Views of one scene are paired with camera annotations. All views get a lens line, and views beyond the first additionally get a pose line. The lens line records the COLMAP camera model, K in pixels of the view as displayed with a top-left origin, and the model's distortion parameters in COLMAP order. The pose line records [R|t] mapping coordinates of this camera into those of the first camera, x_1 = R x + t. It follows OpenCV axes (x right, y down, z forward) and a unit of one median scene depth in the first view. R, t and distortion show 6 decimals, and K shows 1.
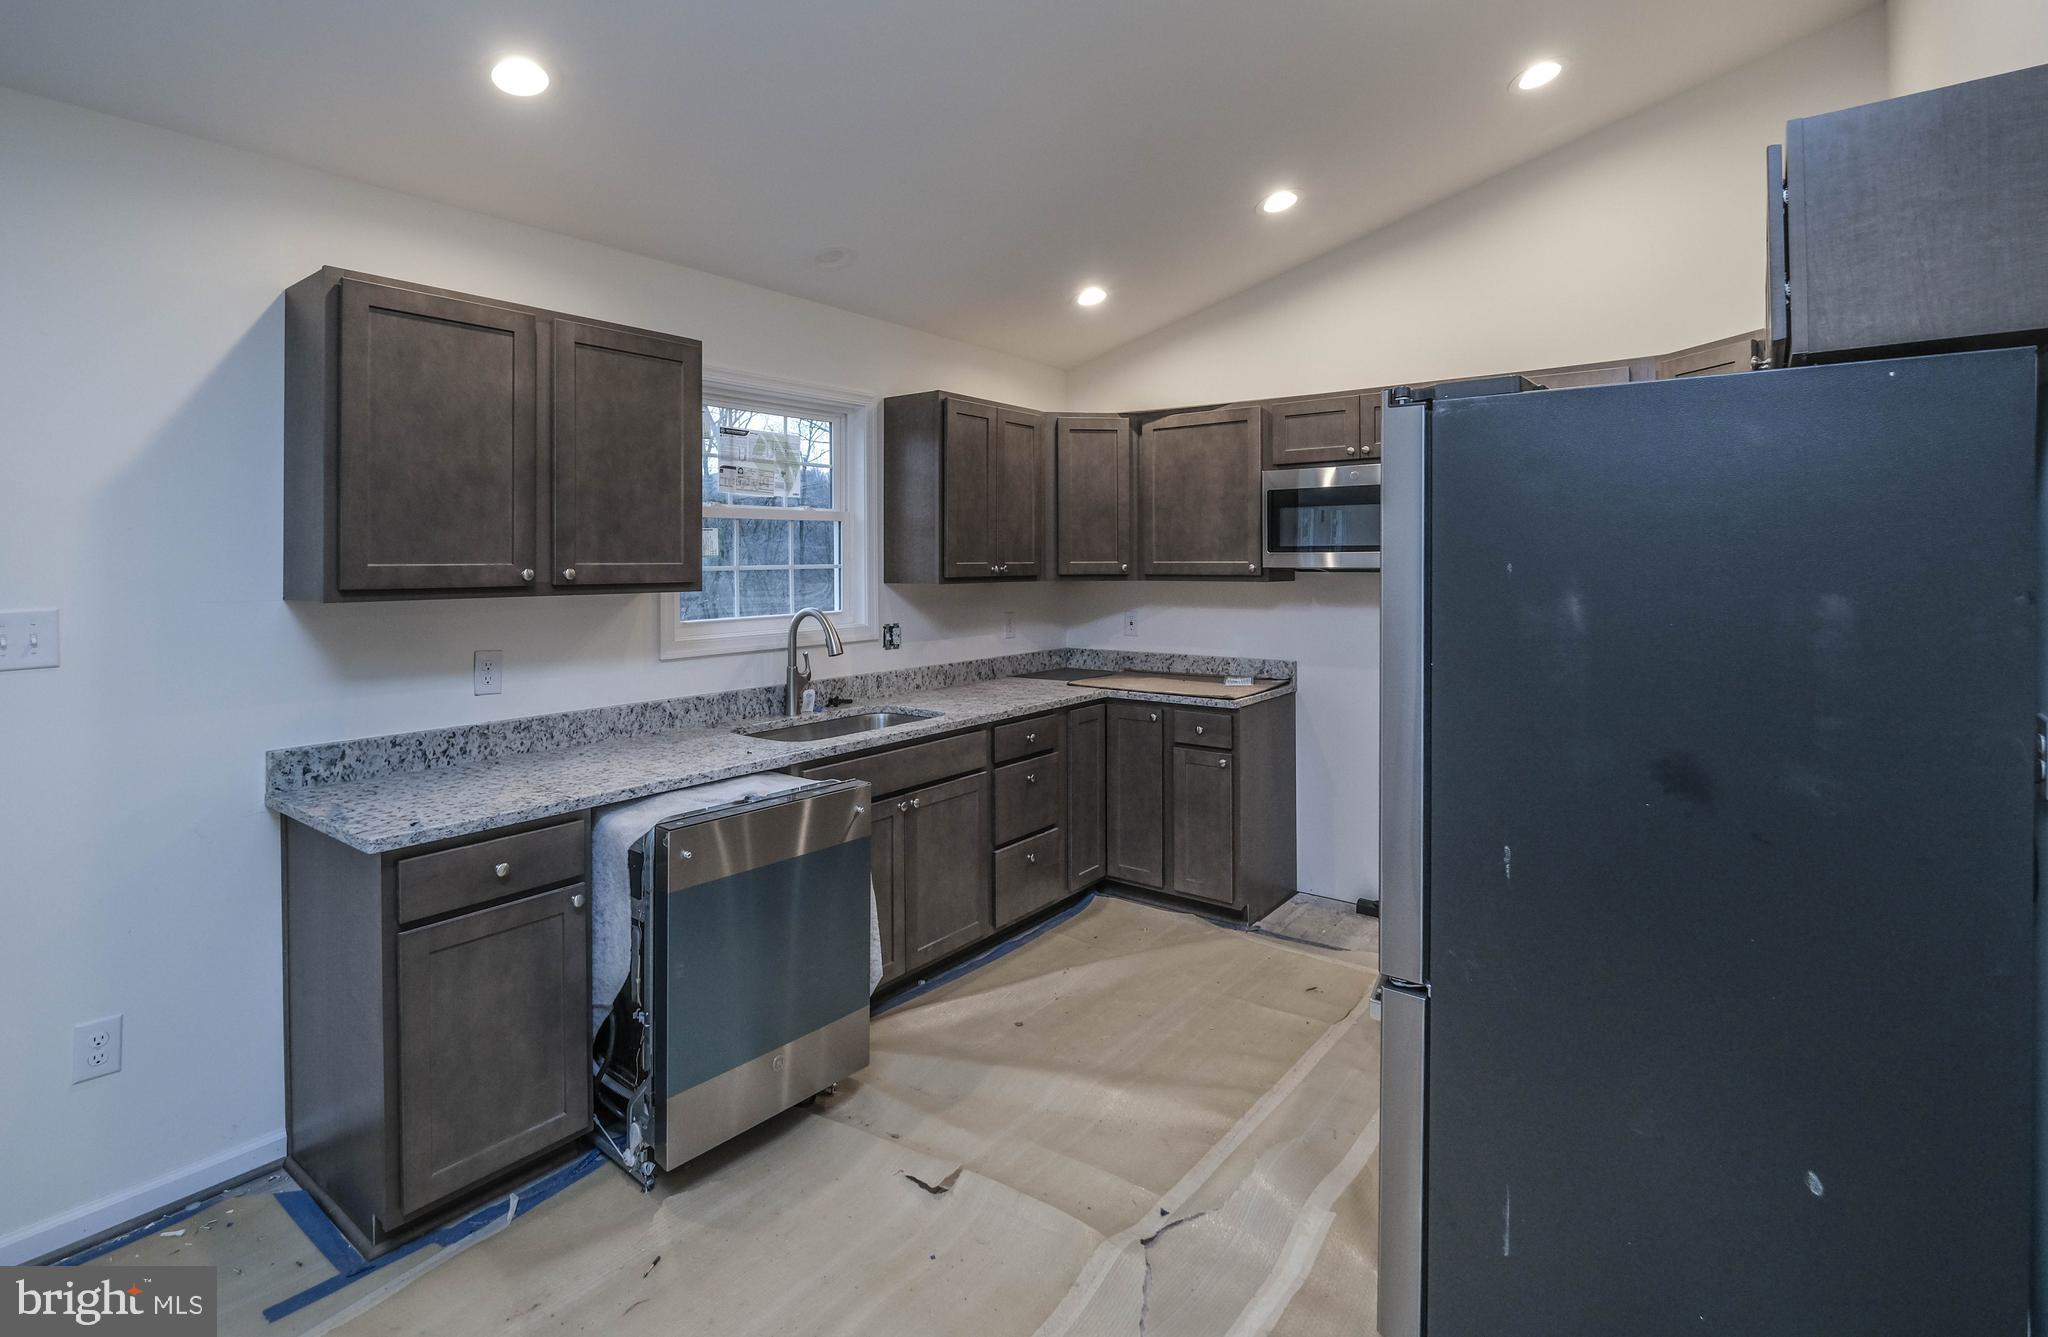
lens RADIAL K [[965.1, 0, 996.3], [0, 965.1, 561.0], [0, 0, 1]] dist [0.001351, 0.000150]
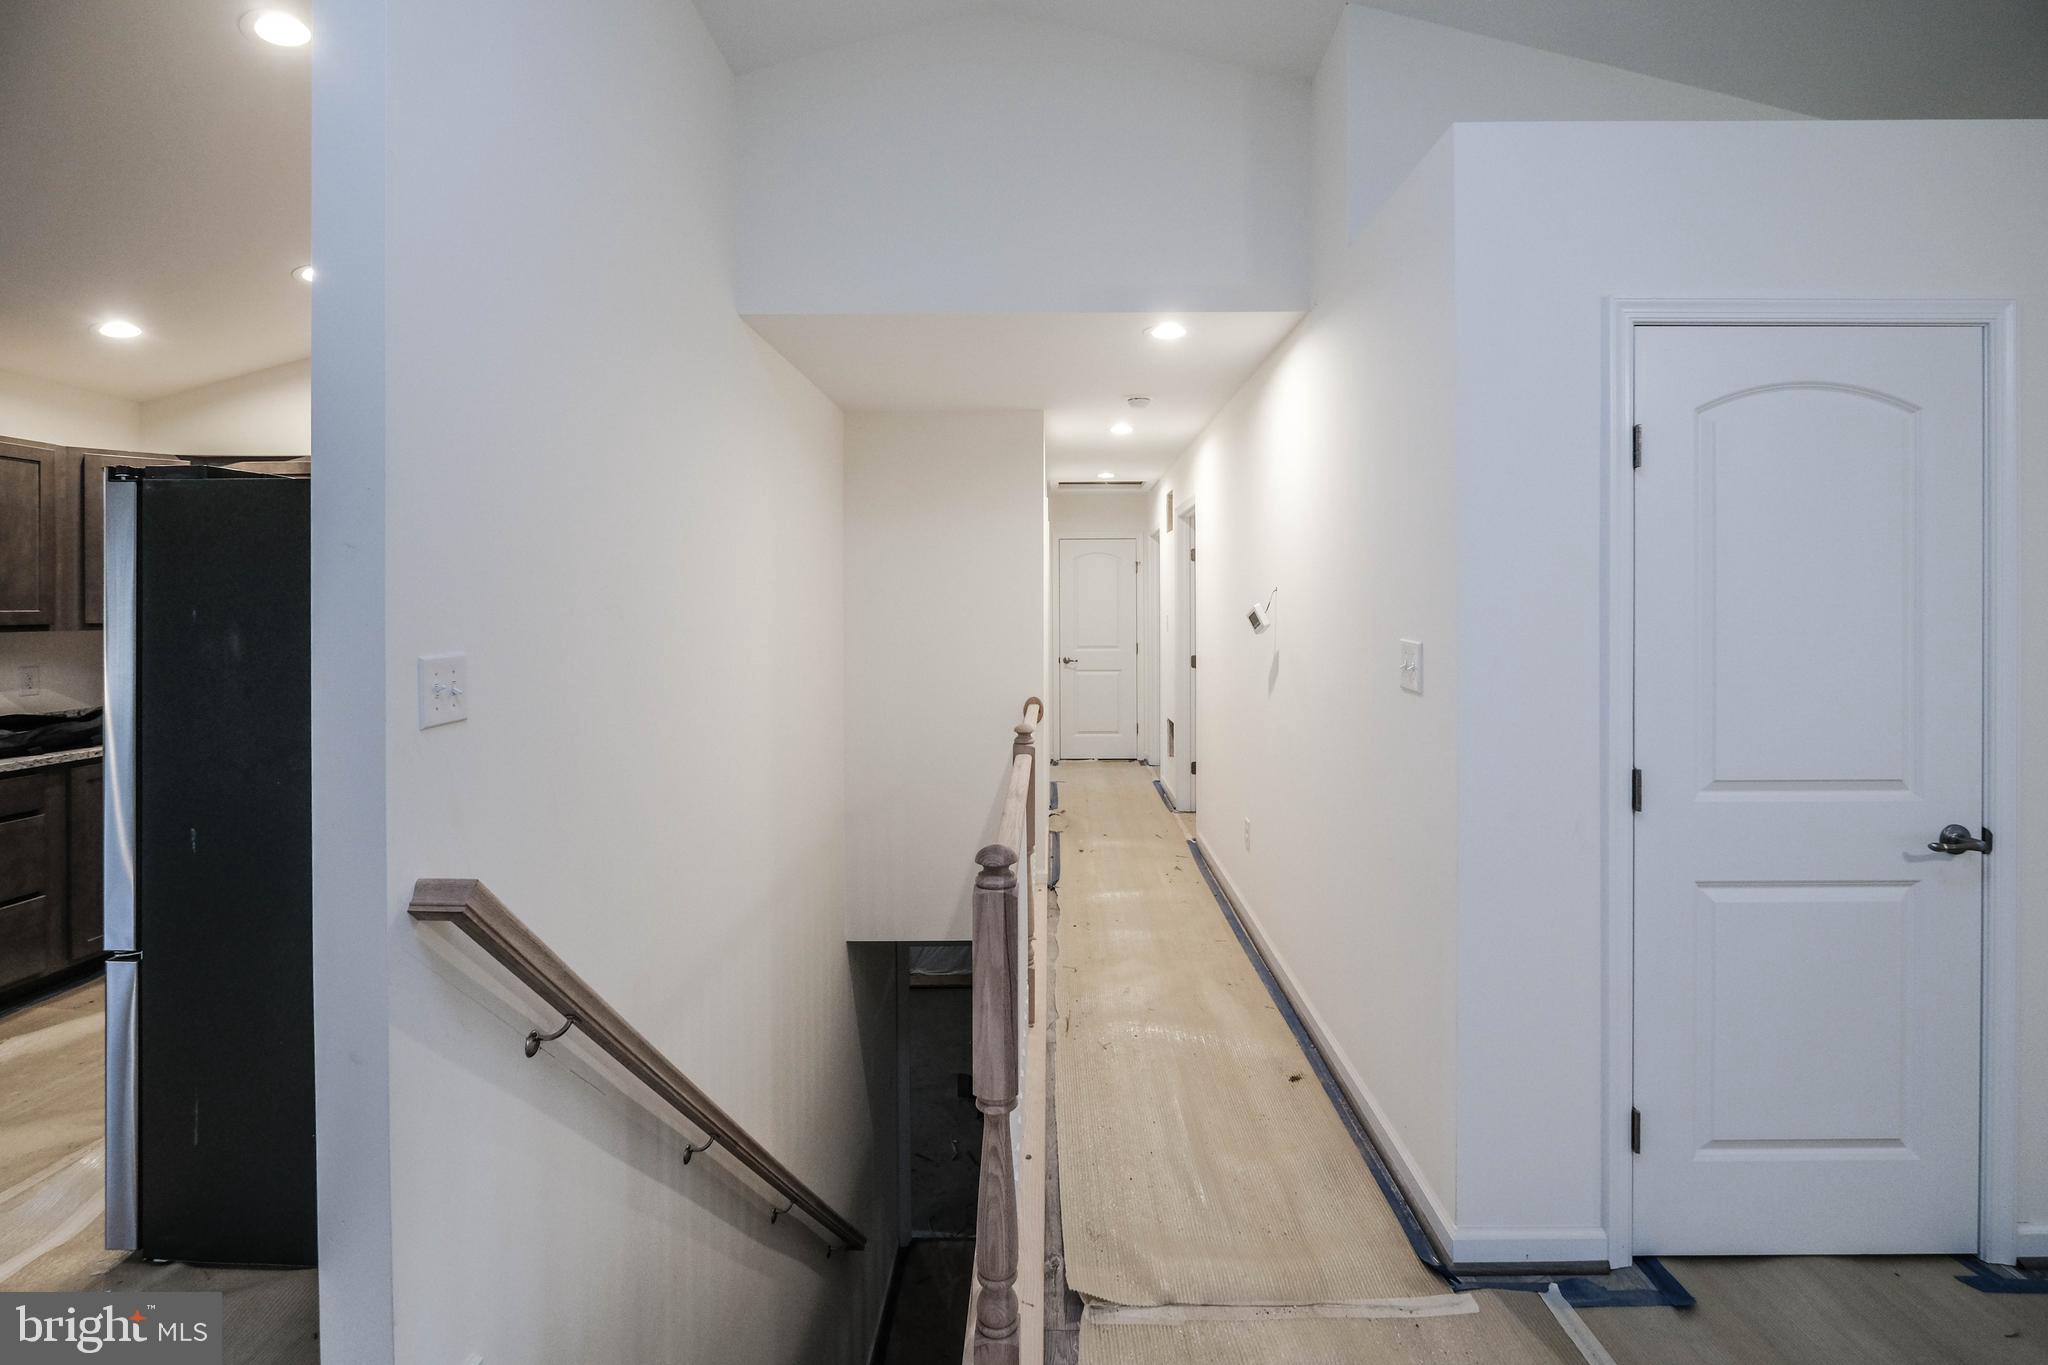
lens RADIAL K [[921.0, 0, 1094.8], [0, 921.0, 602.5], [0, 0, 1]] dist [-0.011257, -0.000059]
pose [[0.789742, 0.002264, 0.613435, 0.684282], [0.000526, 0.999990, -0.004367, -0.001966], [-0.613439, 0.003772, 0.789733, -0.654973]]
